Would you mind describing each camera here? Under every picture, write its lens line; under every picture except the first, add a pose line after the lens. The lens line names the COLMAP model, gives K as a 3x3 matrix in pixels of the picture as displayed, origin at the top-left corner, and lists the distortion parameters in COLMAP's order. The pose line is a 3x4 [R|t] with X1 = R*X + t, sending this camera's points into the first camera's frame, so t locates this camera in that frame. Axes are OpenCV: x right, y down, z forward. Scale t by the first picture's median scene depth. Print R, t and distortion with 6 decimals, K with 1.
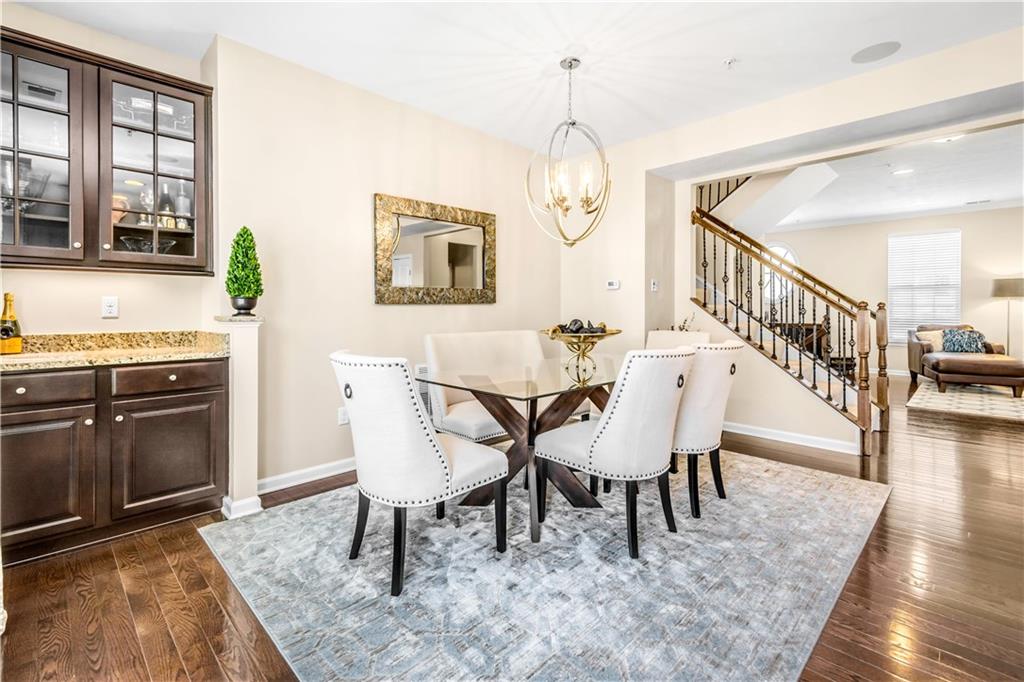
lens RADIAL K [[462.4, 0, 499.4], [0, 462.4, 321.1], [0, 0, 1]] dist [0.008509, 0.000123]
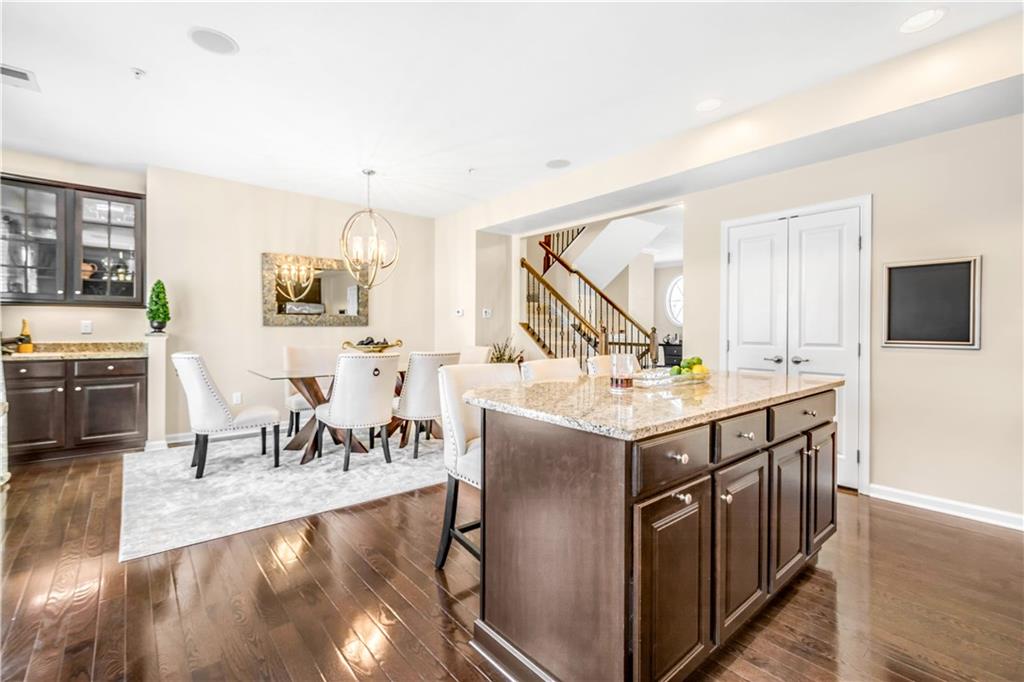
lens RADIAL K [[451.2, 0, 512.0], [0, 451.2, 341.0], [0, 0, 1]] dist [0.000550, 0.000095]
pose [[0.997637, 0.008541, -0.068177, 0.848837], [-0.008472, 0.999963, 0.001302, 0.005406], [0.068185, -0.000722, 0.997672, -0.549050]]
